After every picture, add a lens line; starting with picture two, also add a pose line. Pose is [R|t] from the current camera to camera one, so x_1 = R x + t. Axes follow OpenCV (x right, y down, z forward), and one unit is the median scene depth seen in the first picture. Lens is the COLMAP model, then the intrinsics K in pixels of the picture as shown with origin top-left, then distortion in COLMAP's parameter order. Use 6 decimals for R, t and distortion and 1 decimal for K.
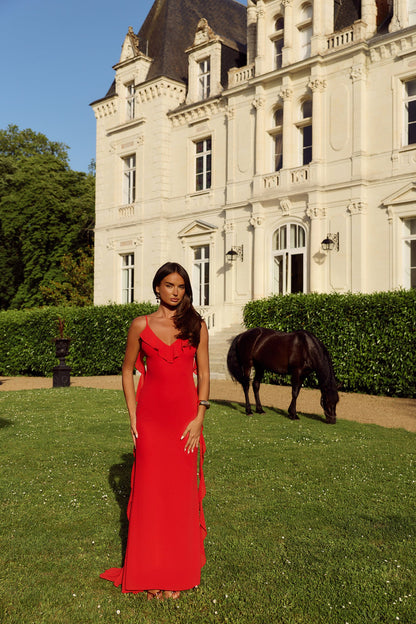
lens RADIAL K [[734.3, 0, 198.7], [0, 734.3, 305.9], [0, 0, 1]] dist [0.029916, -0.003147]
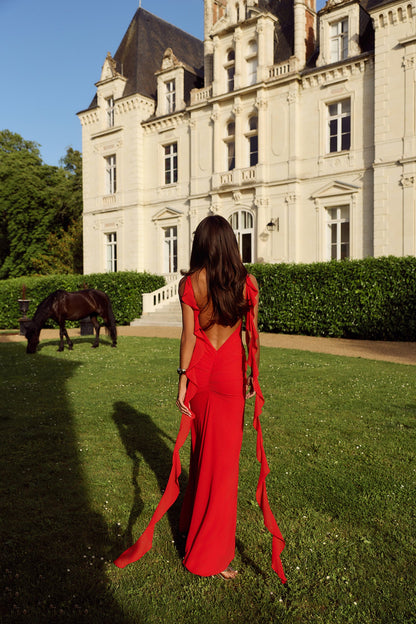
lens RADIAL K [[569.8, 0, 208.0], [0, 569.8, 312.0], [0, 0, 1]] dist [0.020059, 0.005308]
pose [[0.992759, -0.016813, 0.118939, -0.054021], [0.008535, 0.997527, 0.069766, -0.001091], [-0.119818, -0.068246, 0.990447, -0.026011]]
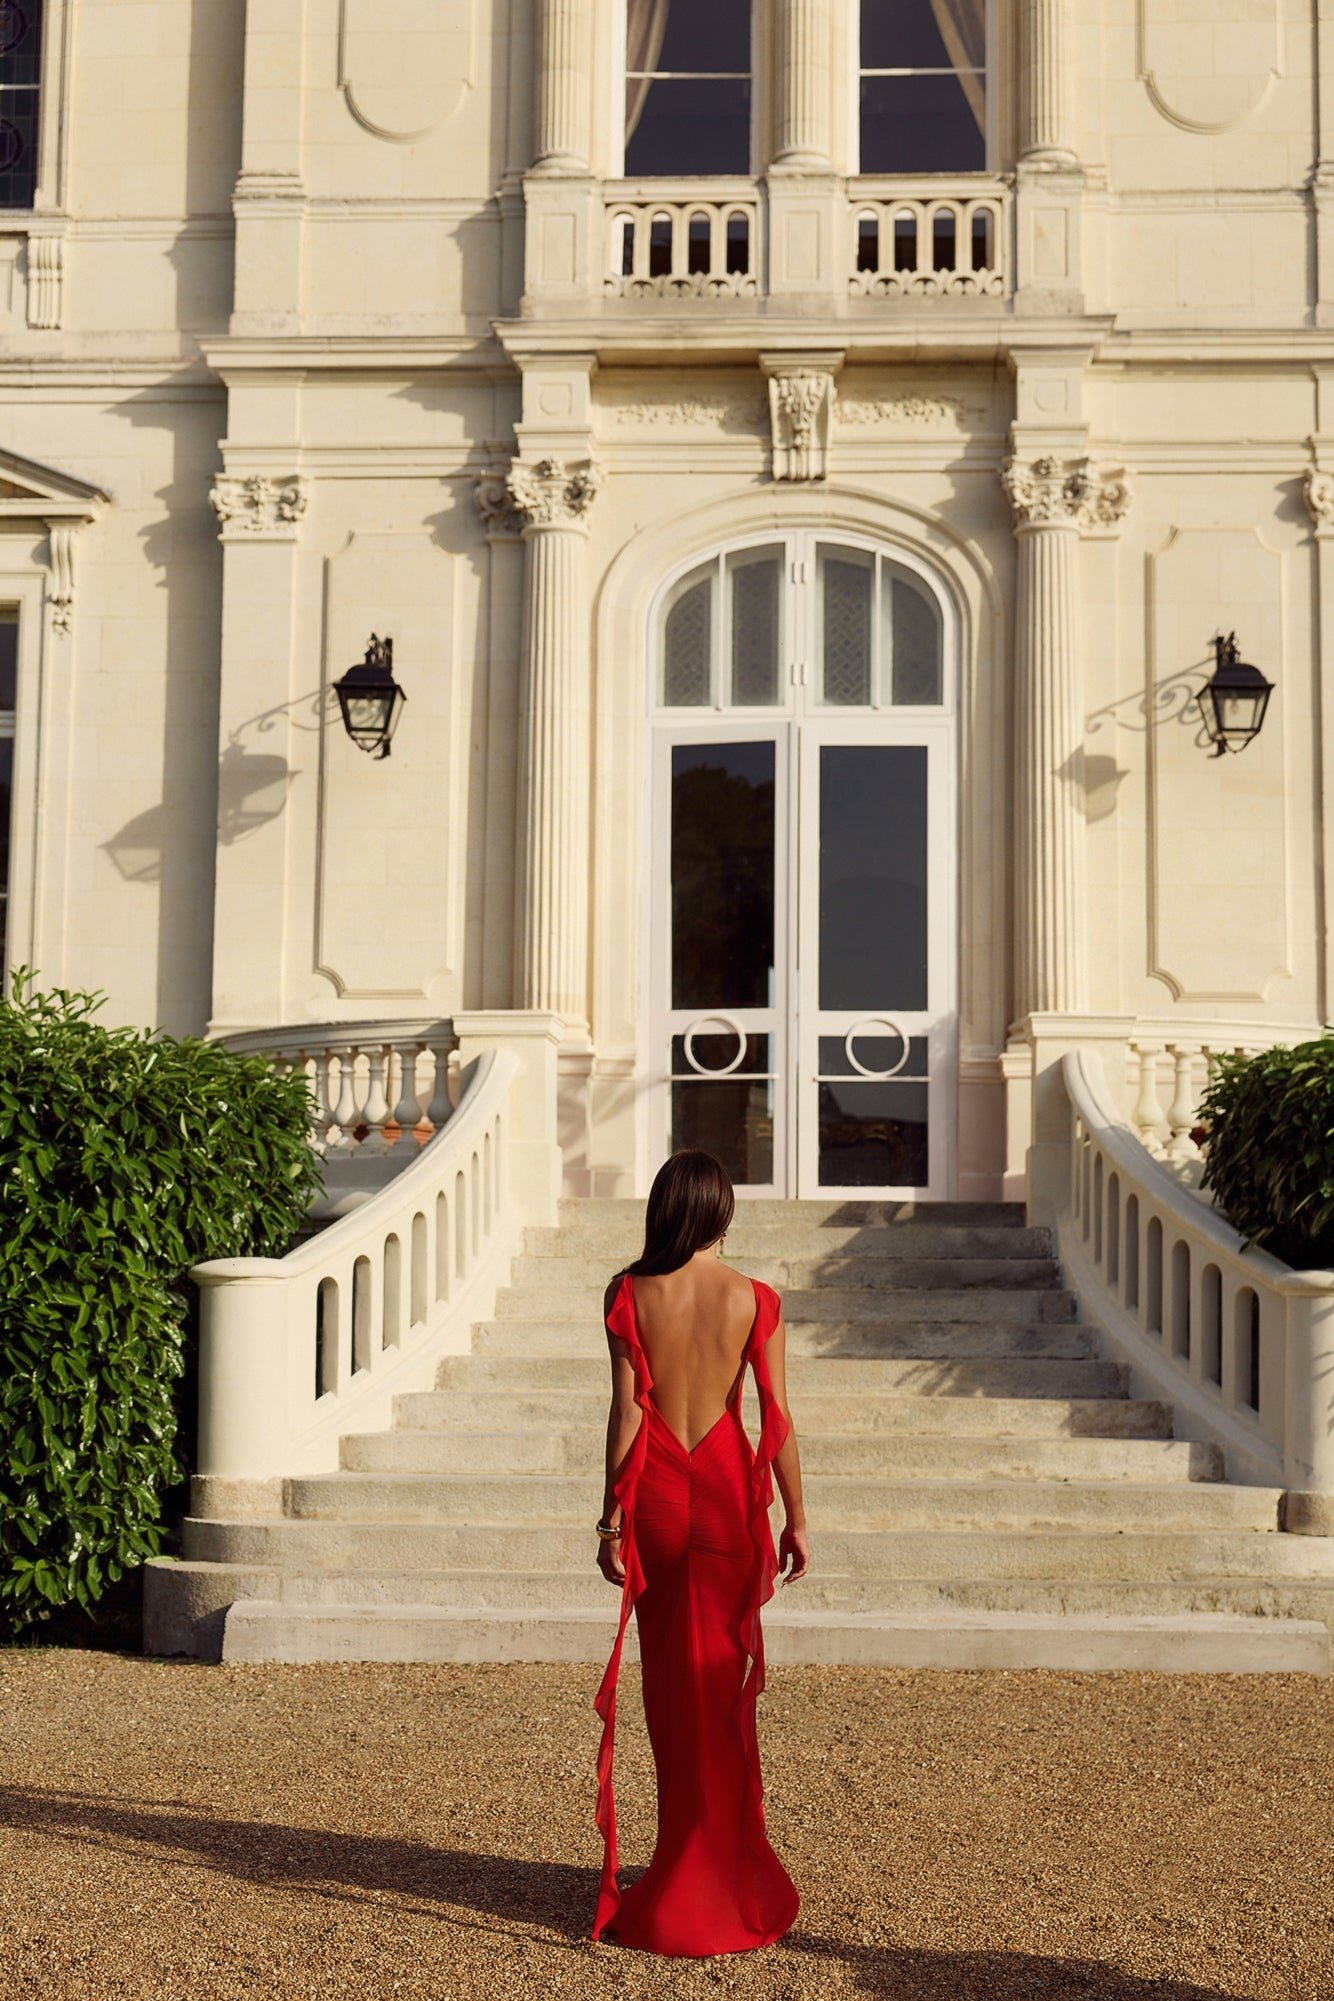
lens RADIAL K [[2984.7, 0, 667.0], [0, 2984.7, 1000.5], [0, 0, 1]] dist [0.022782, 0.052869]
pose [[0.728355, 0.077331, 0.680822, -0.267430], [-0.042736, 0.996803, -0.067502, 0.020779], [-0.683866, 0.020070, 0.729331, 0.511541]]
